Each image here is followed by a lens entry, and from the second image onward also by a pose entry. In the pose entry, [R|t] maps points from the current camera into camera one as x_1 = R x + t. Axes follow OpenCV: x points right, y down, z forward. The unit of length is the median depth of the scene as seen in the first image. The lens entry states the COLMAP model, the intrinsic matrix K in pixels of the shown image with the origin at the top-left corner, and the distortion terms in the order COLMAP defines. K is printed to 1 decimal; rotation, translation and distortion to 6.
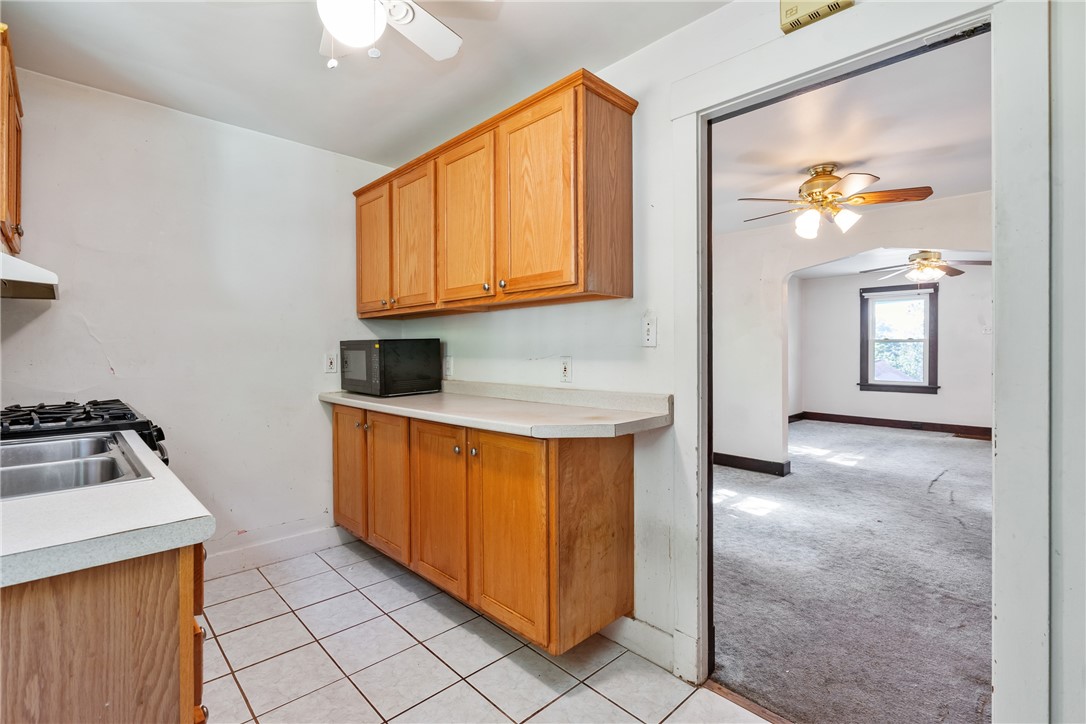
lens RADIAL K [[496.4, 0, 532.6], [0, 496.4, 351.0], [0, 0, 1]] dist [-0.000751, -0.000005]
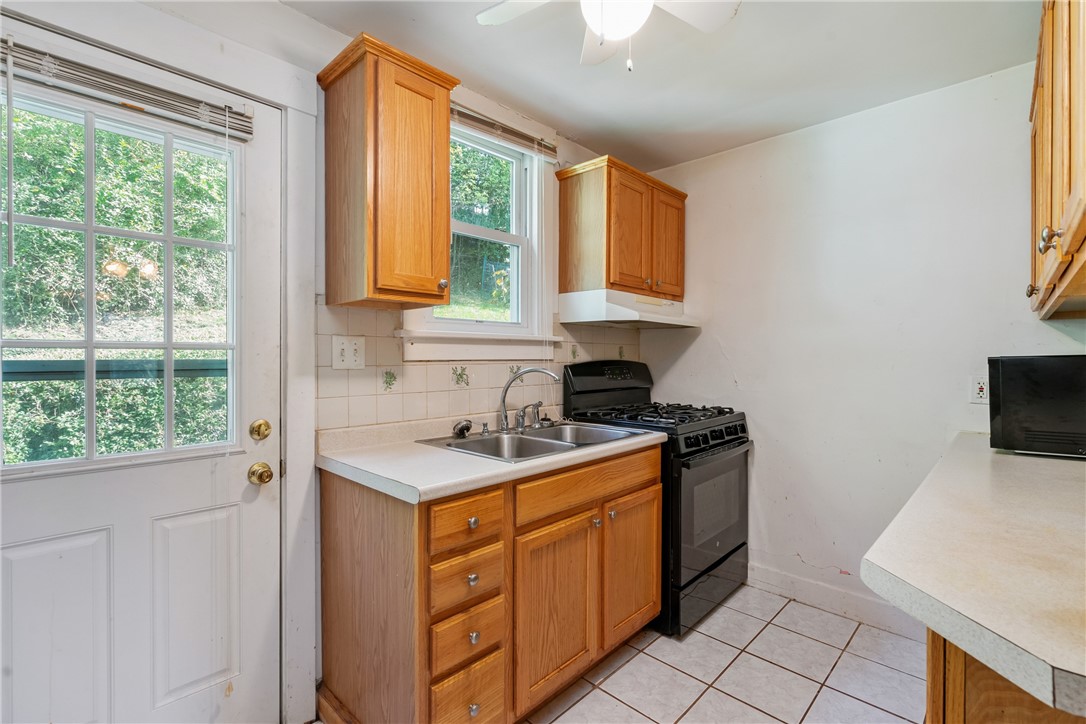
lens RADIAL K [[496.0, 0, 543.0], [0, 496.0, 362.0], [0, 0, 1]] dist [-0.001627, 0.000274]
pose [[0.052102, 0.012554, -0.998563, 0.277324], [-0.004734, 0.999913, 0.012324, -0.021445], [0.998631, 0.004085, 0.052157, 0.426938]]
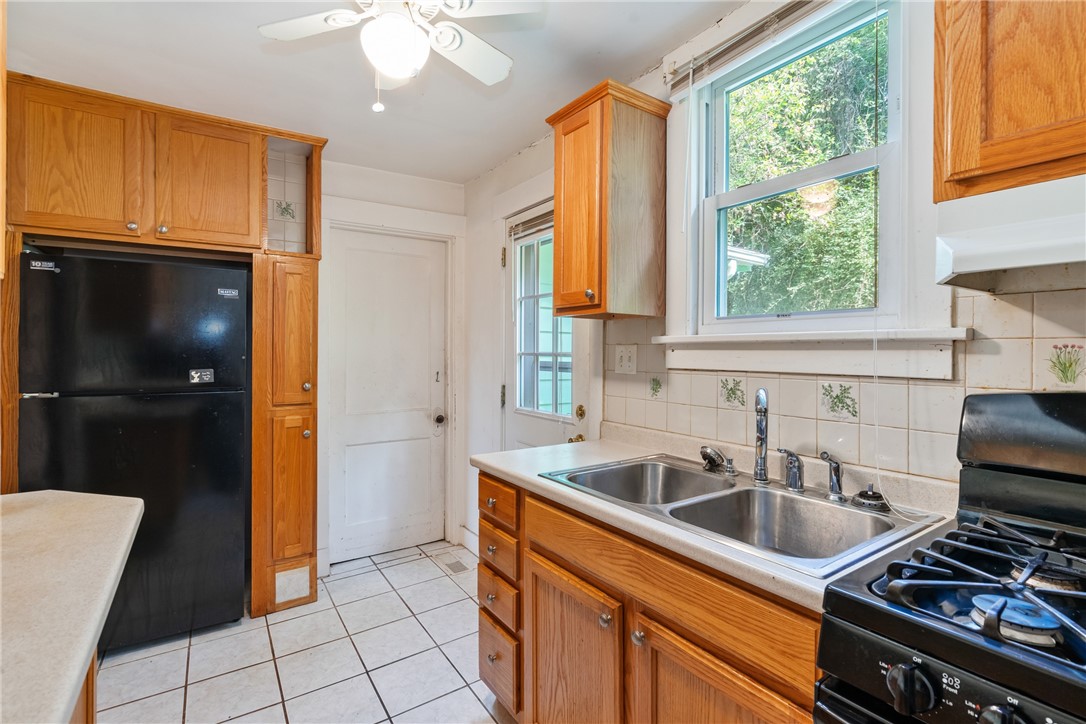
lens RADIAL K [[496.4, 0, 532.6], [0, 496.4, 351.0], [0, 0, 1]] dist [-0.000751, -0.000005]
pose [[-0.985452, -0.004069, 0.169904, -0.414602], [-0.003725, 0.999990, 0.002343, -0.039350], [-0.169911, 0.001676, -0.985458, 1.000504]]
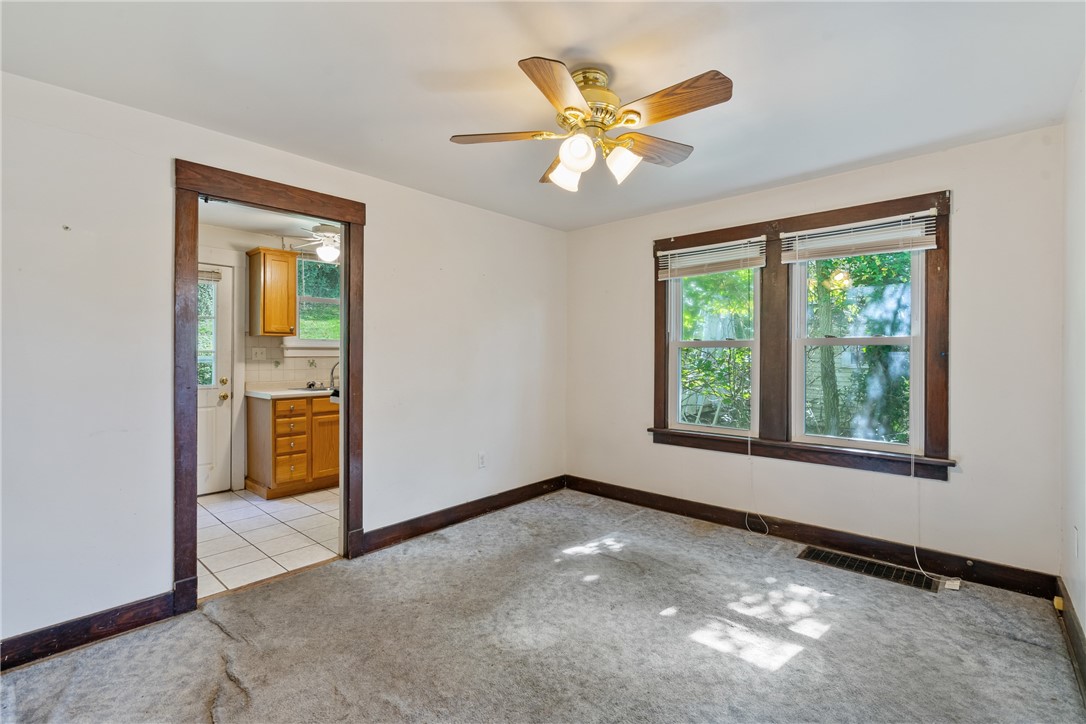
lens RADIAL K [[496.0, 0, 543.0], [0, 496.0, 362.0], [0, 0, 1]] dist [-0.001627, 0.000274]
pose [[0.082631, 0.007252, -0.996554, 1.468283], [-0.005615, 0.999961, 0.006811, -0.011941], [0.996564, 0.005033, 0.082669, 1.079682]]
